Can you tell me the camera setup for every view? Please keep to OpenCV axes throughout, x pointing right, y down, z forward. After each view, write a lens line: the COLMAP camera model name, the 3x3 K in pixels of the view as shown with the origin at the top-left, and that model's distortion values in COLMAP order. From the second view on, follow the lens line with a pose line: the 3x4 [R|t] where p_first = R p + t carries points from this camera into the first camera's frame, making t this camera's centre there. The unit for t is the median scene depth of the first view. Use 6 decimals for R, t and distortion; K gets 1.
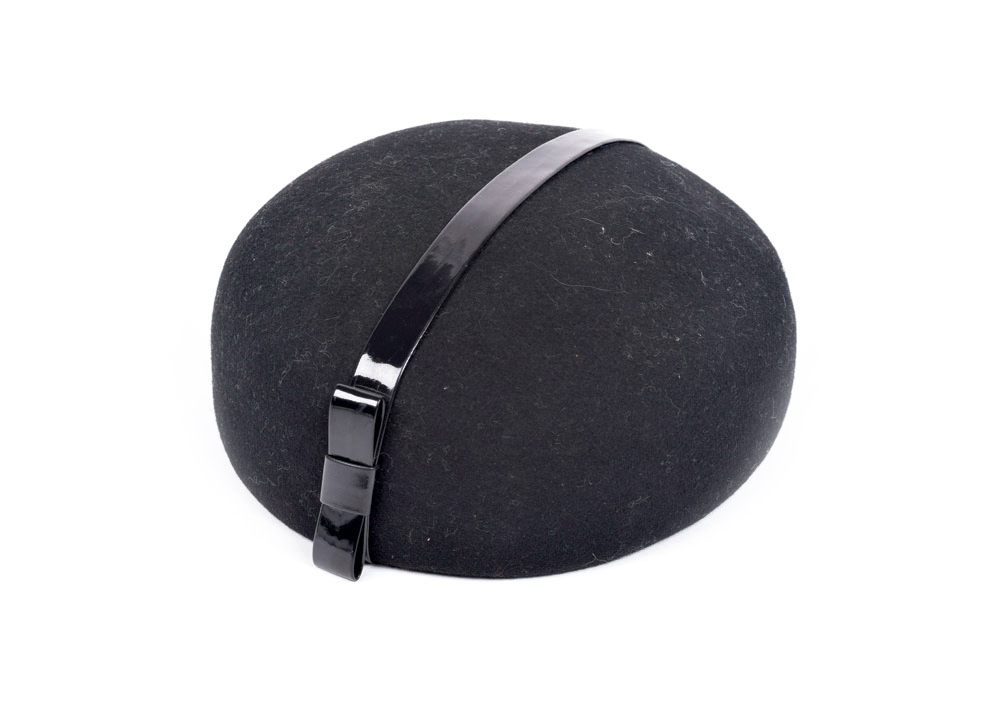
lens RADIAL K [[2122.4, 0, 498.9], [0, 2122.4, 355.5], [0, 0, 1]] dist [-0.092033, 0.000000]
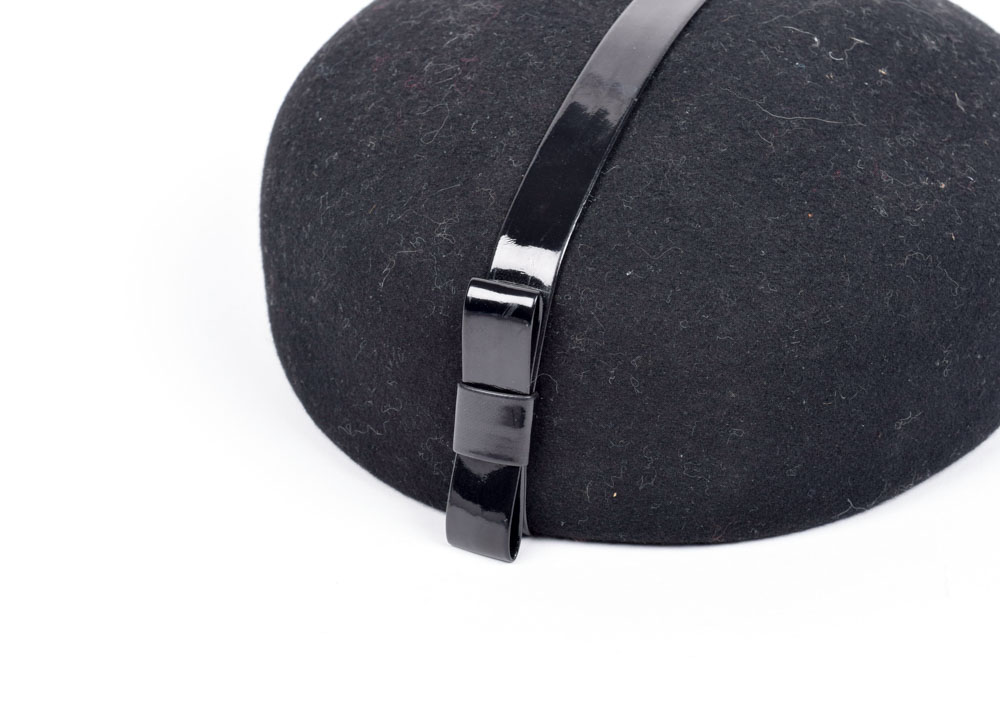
lens RADIAL K [[2405.7, 0, 500.9], [0, 2405.7, 358.6], [0, 0, 1]] dist [-0.039246, 0.000000]
pose [[0.997540, -0.069011, 0.012286, -0.075140], [0.068766, 0.997445, 0.019346, 0.024069], [-0.013590, -0.018454, 0.999737, 0.211086]]
